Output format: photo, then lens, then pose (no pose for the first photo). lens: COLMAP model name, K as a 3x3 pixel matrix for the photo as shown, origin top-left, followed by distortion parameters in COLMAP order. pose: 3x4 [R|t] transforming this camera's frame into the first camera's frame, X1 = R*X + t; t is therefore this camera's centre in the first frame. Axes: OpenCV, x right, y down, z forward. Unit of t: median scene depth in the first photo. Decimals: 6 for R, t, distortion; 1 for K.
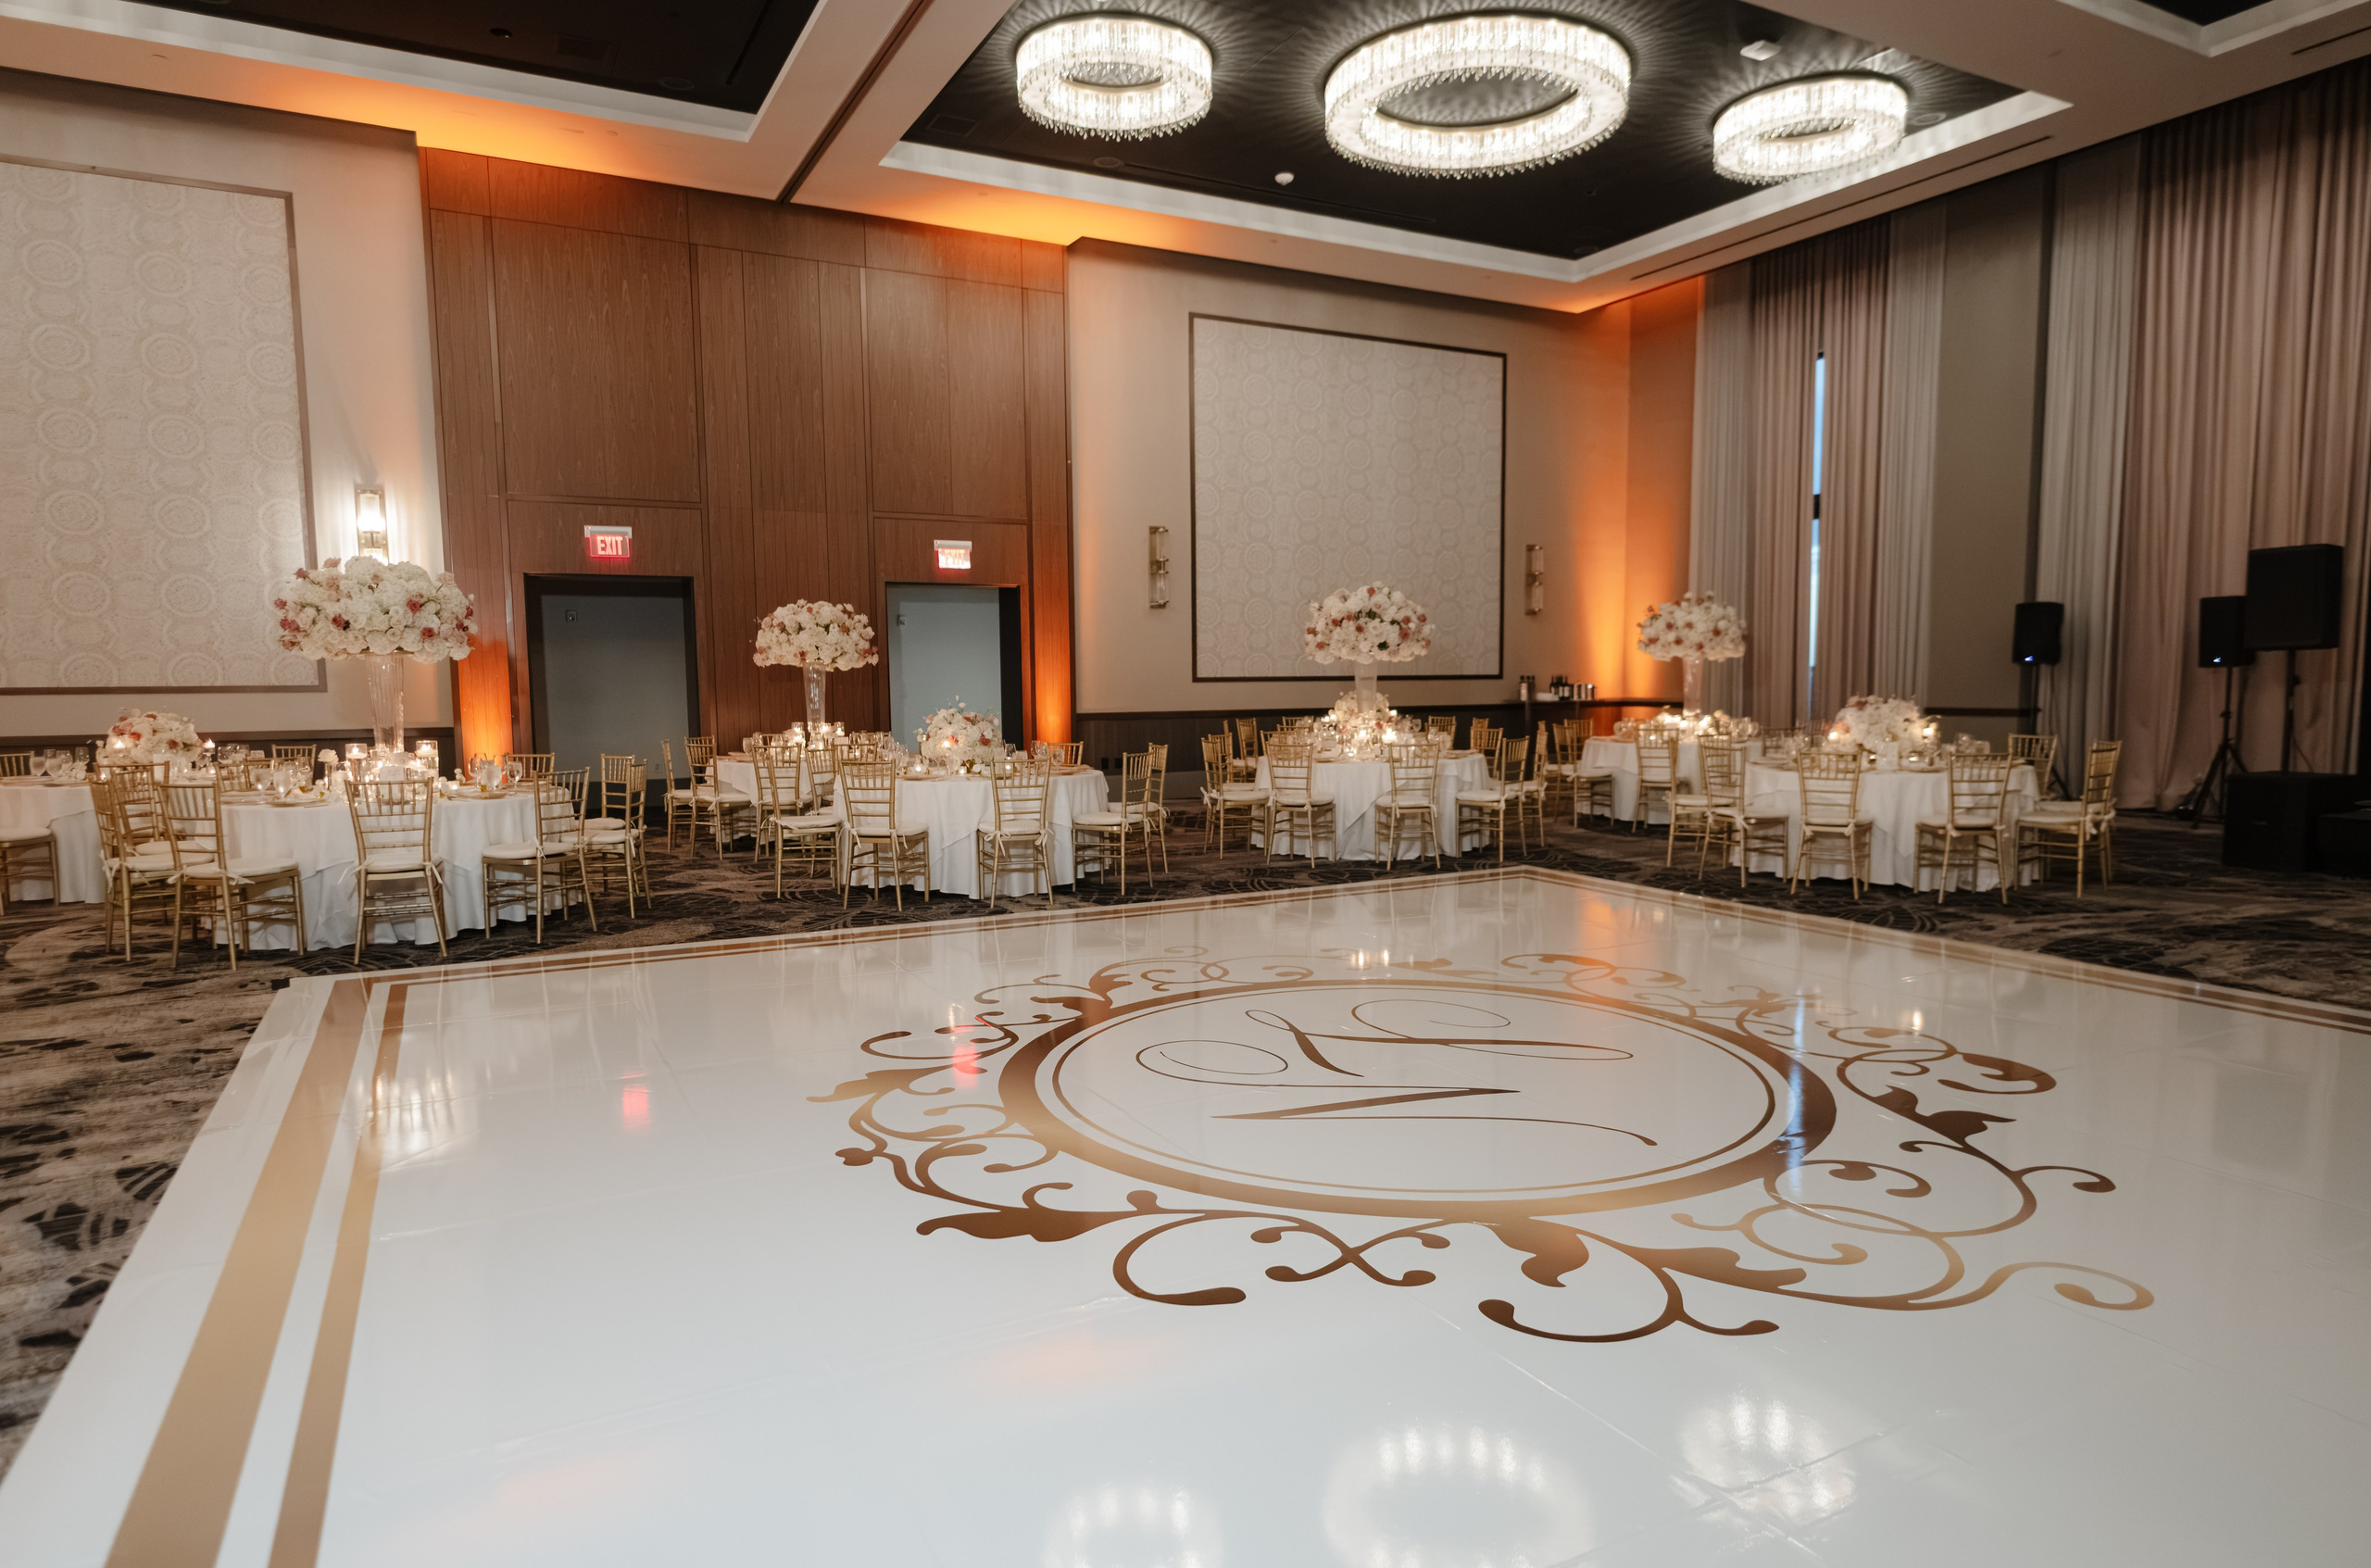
lens RADIAL K [[1388.0, 0, 1193.5], [0, 1388.0, 808.4], [0, 0, 1]] dist [0.000175, 0.000053]
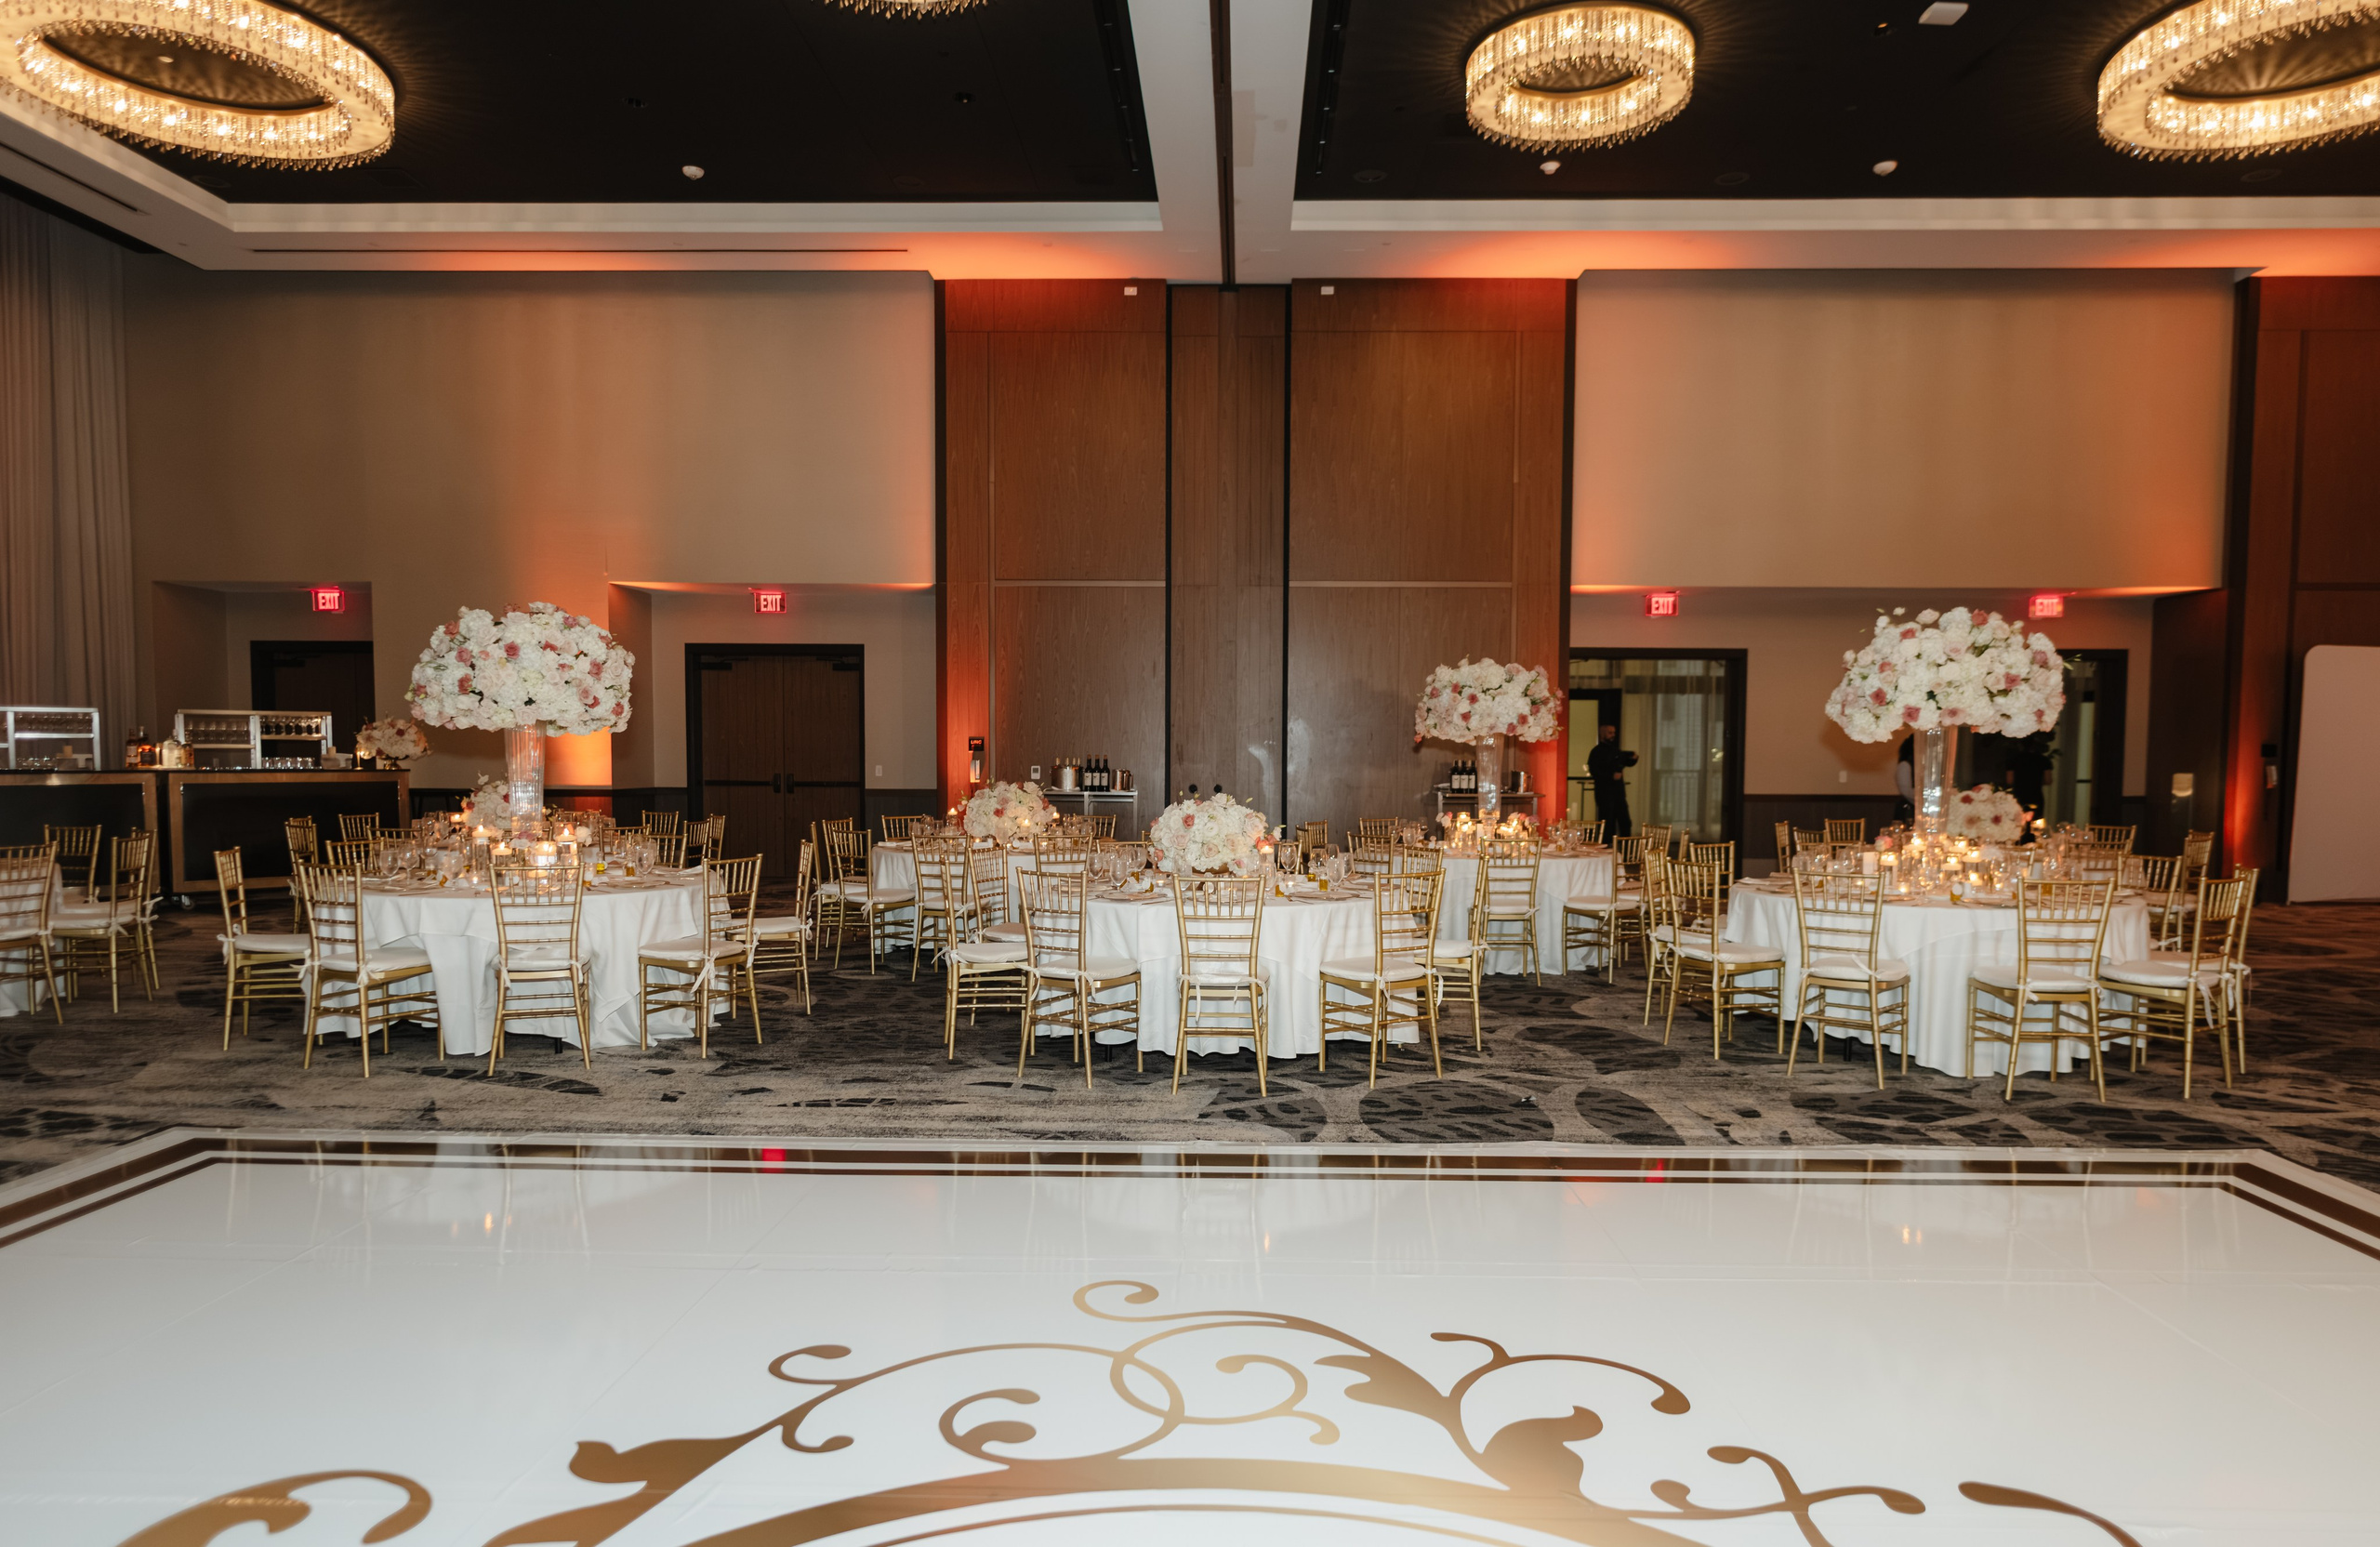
lens RADIAL K [[1429.7, 0, 1195.5], [0, 1429.7, 834.7], [0, 0, 1]] dist [0.000178, 0.000175]
pose [[-0.870557, -0.025856, 0.491387, 0.007857], [0.049390, 0.988984, 0.139540, -0.061816], [-0.489582, 0.145747, -0.859690, 0.624627]]
